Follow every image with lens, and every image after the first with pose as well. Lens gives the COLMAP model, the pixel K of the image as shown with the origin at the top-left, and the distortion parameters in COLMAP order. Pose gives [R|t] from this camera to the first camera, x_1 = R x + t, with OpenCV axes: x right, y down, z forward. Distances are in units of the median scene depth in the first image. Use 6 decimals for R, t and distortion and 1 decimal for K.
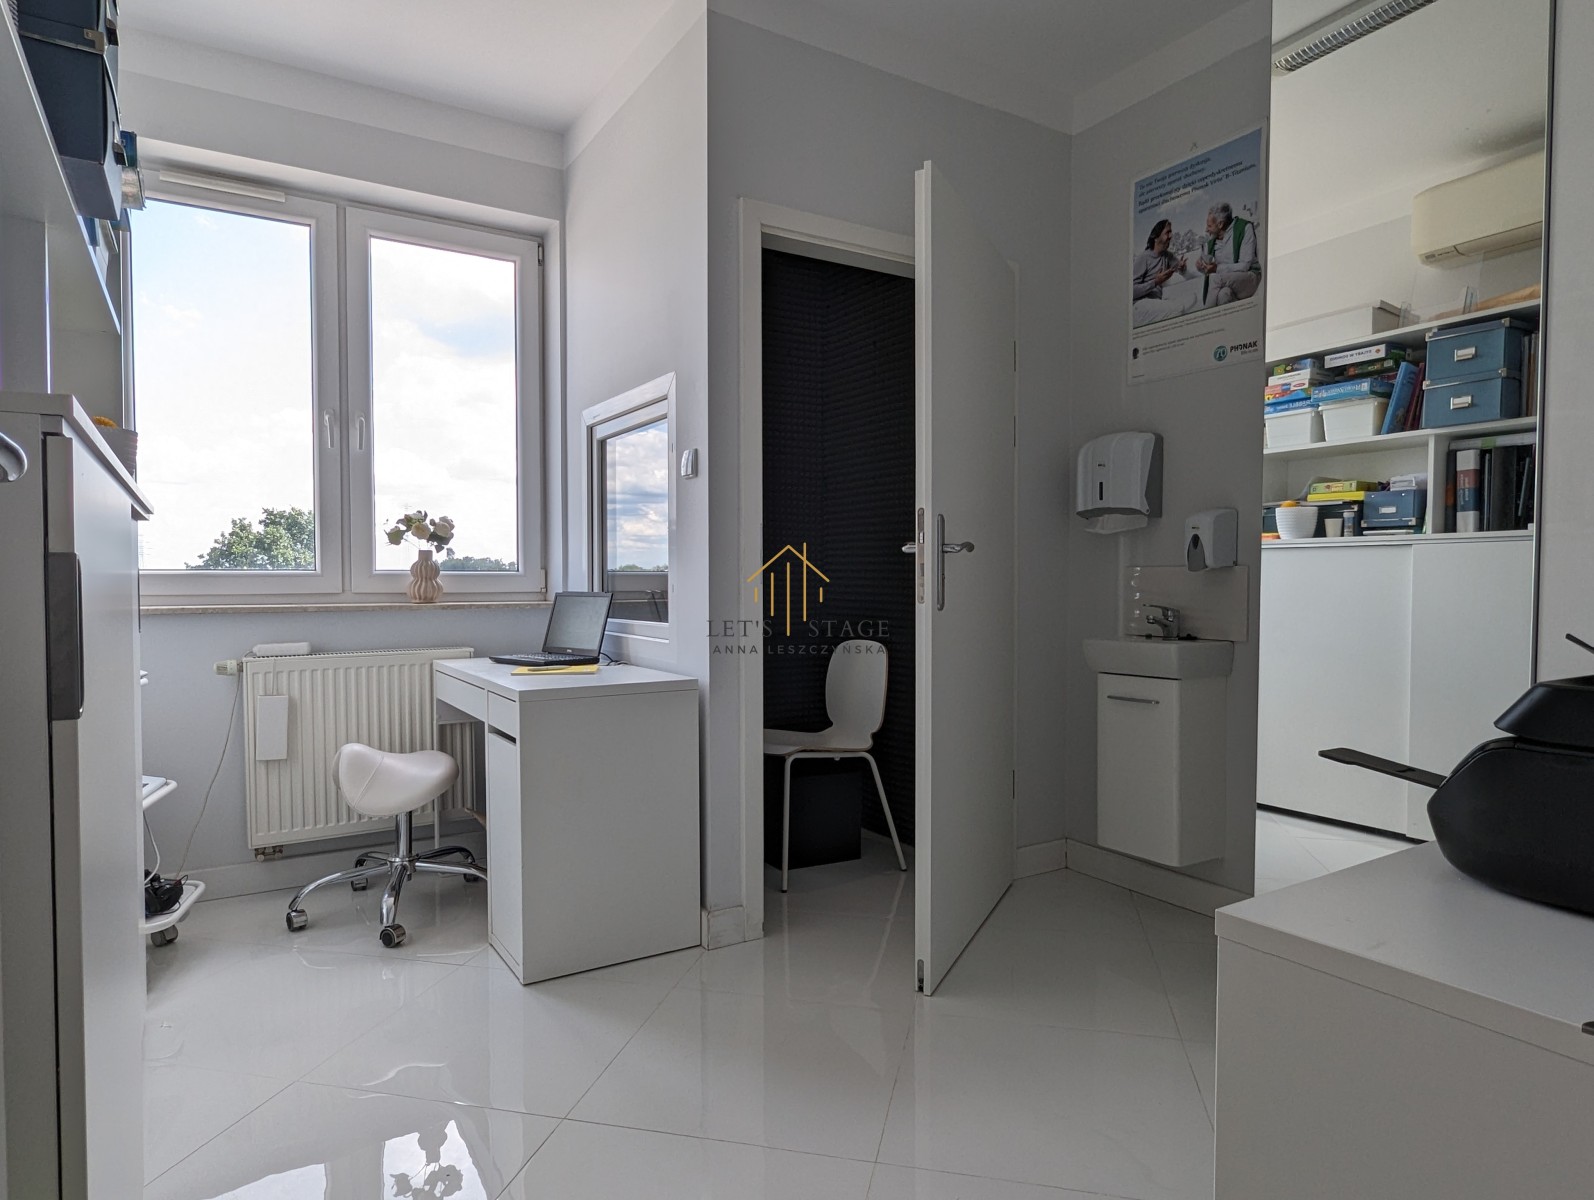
lens RADIAL K [[960.2, 0, 797.0], [0, 960.2, 600.0], [0, 0, 1]] dist [0.001303, 0.000919]
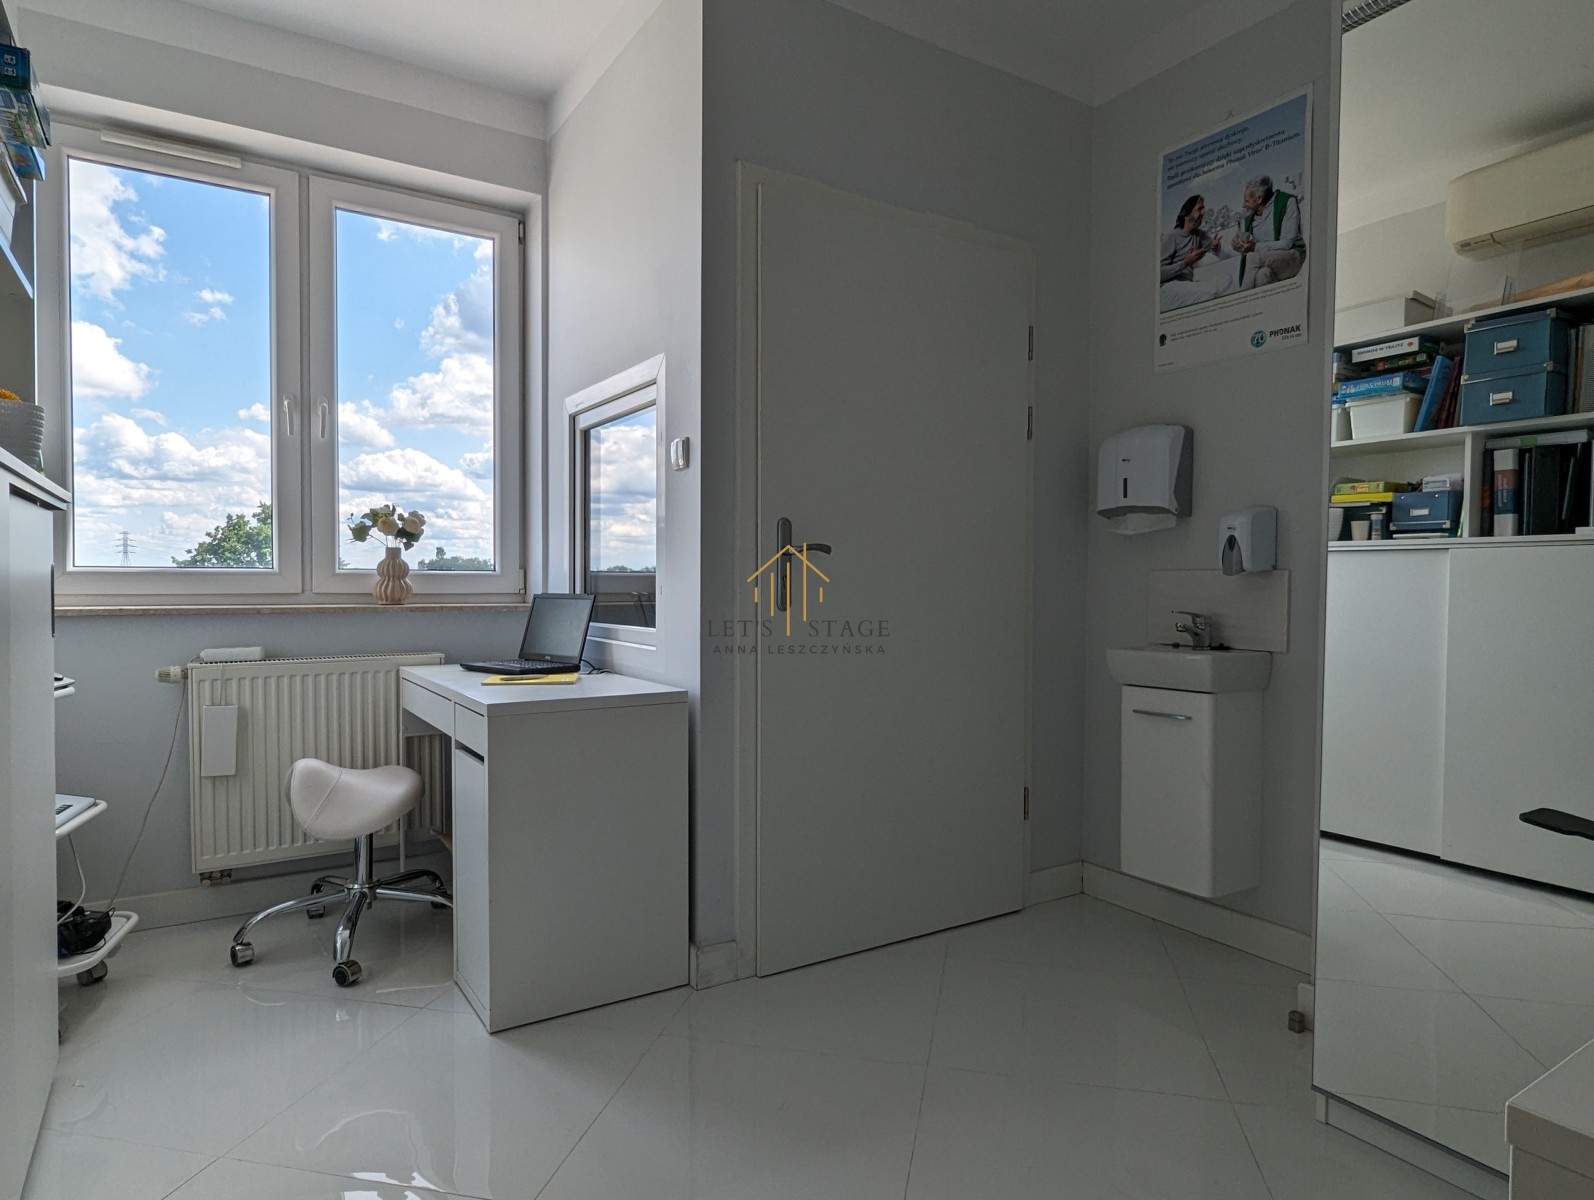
lens RADIAL K [[923.1, 0, 797.0], [0, 923.1, 600.0], [0, 0, 1]] dist [-0.000406, -0.000657]
pose [[0.999844, 0.006102, 0.016570, -0.013384], [-0.006070, 0.999980, -0.001978, -0.001982], [-0.016582, 0.001877, 0.999861, 0.112629]]
